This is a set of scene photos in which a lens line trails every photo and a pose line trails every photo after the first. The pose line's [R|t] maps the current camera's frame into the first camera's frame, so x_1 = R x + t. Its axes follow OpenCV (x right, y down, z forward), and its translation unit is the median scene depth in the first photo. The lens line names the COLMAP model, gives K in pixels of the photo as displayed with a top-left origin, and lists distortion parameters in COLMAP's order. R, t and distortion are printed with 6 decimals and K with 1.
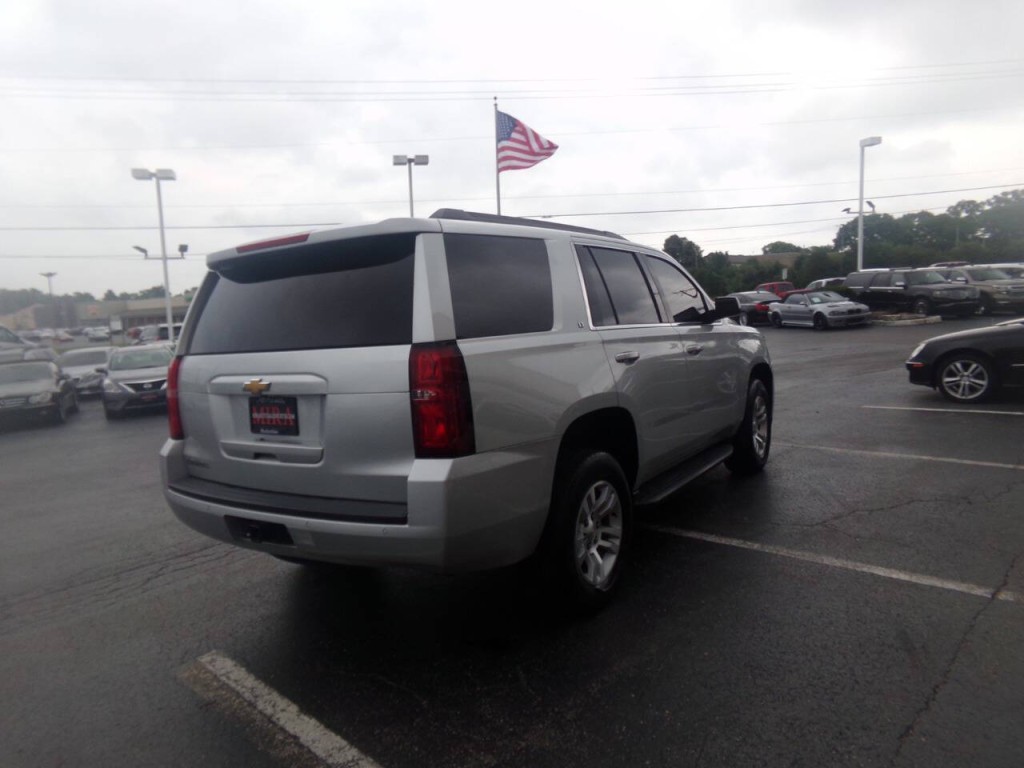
lens RADIAL K [[702.7, 0, 517.4], [0, 702.7, 388.1], [0, 0, 1]] dist [-0.044921, 0.073418]
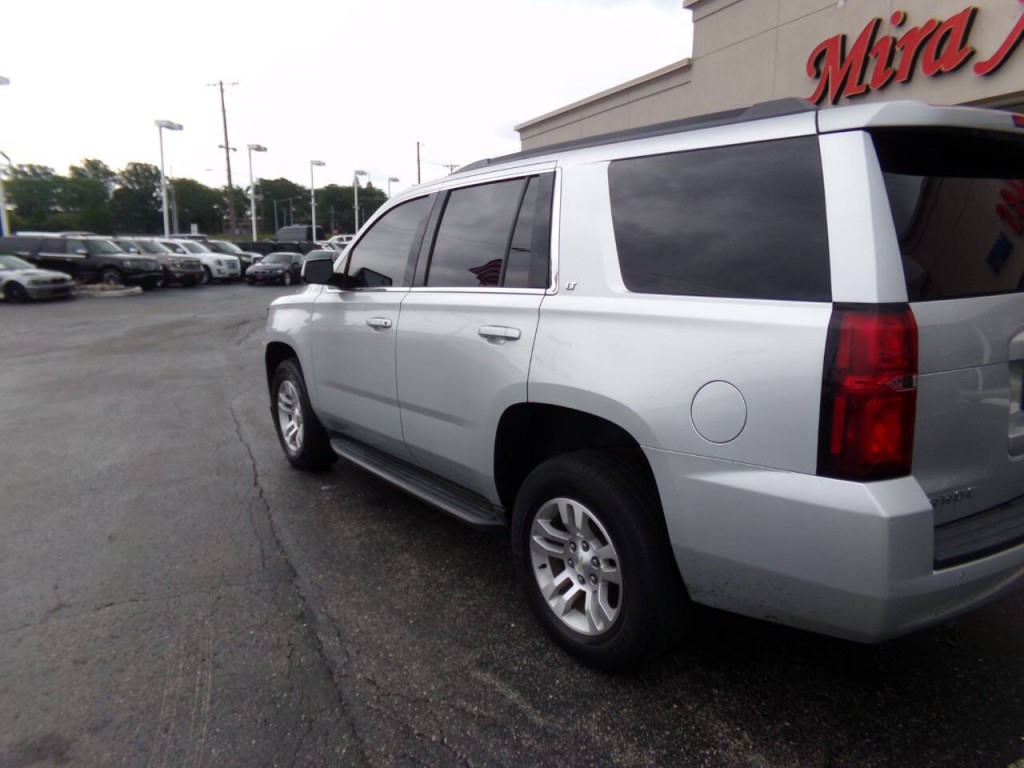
lens RADIAL K [[704.6, 0, 519.3], [0, 704.6, 386.1], [0, 0, 1]] dist [-0.044623, 0.064845]
pose [[0.344959, -0.125005, 0.930257, -0.905787], [0.095981, 0.990594, 0.097521, -0.054190], [-0.933698, 0.055646, 0.353712, 0.944832]]
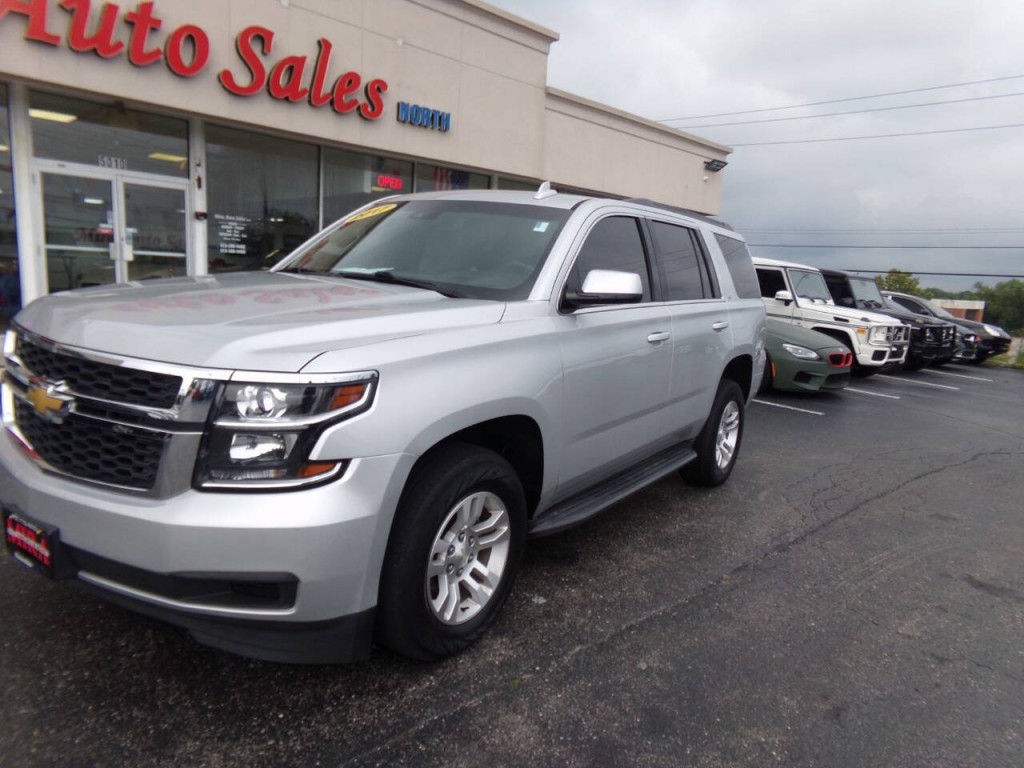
lens RADIAL K [[702.7, 0, 517.4], [0, 702.7, 388.1], [0, 0, 1]] dist [-0.044921, 0.073418]
pose [[-0.999783, -0.016491, 0.012729, 0.047212], [-0.012418, 0.962364, 0.271480, -0.251167], [-0.016727, 0.271263, -0.962360, 2.345928]]
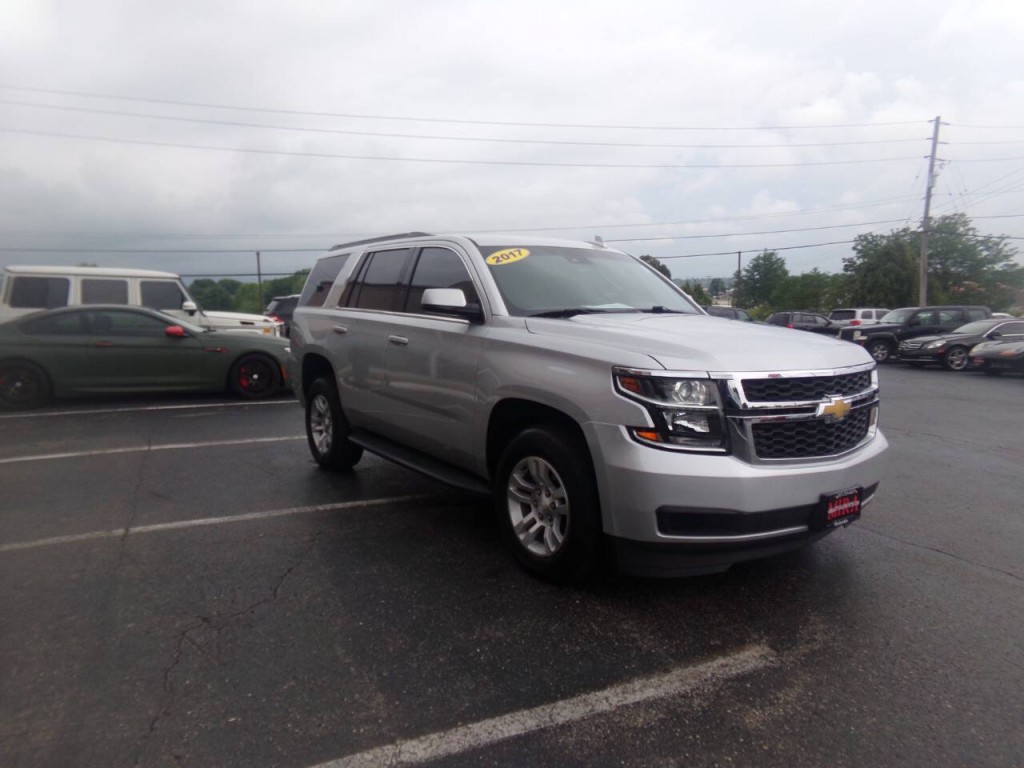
lens RADIAL K [[707.0, 0, 512.0], [0, 707.0, 384.0], [0, 0, 1]] dist [-0.119230, 0.198606]
pose [[-0.372266, 0.169557, -0.912507, 1.315054], [-0.075492, 0.974382, 0.211852, -0.256309], [0.925051, 0.147752, -0.349929, 1.742482]]
